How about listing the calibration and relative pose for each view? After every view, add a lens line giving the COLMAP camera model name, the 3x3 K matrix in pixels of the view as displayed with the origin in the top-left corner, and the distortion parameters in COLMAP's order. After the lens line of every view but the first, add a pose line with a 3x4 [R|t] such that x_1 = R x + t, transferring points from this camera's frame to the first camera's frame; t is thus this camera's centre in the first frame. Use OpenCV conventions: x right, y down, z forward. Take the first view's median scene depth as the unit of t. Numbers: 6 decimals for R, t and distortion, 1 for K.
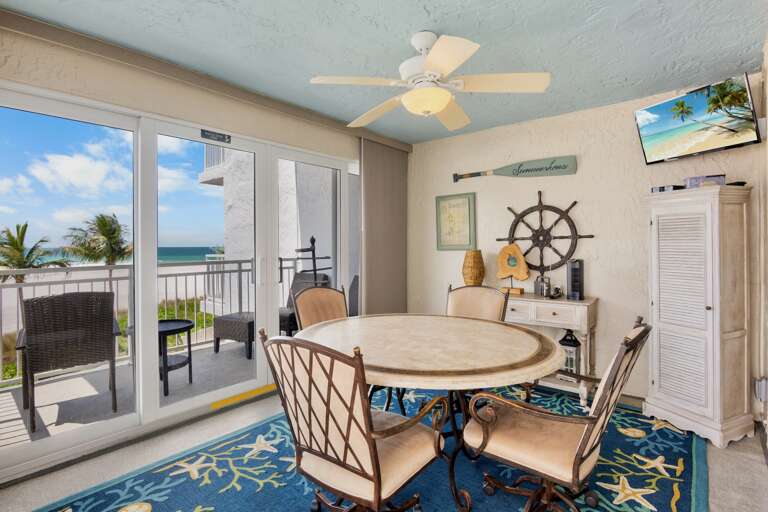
lens RADIAL K [[382.3, 0, 385.2], [0, 382.3, 248.2], [0, 0, 1]] dist [-0.019569, -0.000225]
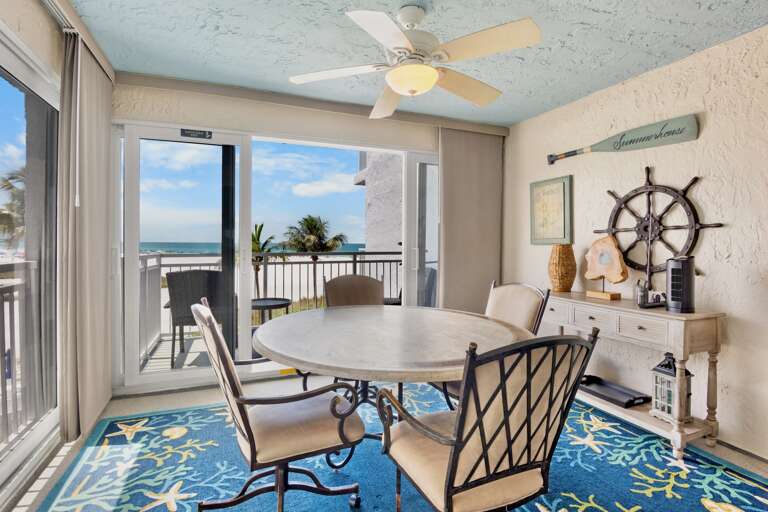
lens RADIAL K [[382.3, 0, 388.9], [0, 382.3, 250.5], [0, 0, 1]] dist [-0.019569, -0.000225]
pose [[0.887953, 0.026766, -0.459155, 0.295475], [-0.025360, 0.999636, 0.009230, 0.022636], [0.459234, 0.003449, 0.888308, 0.091558]]
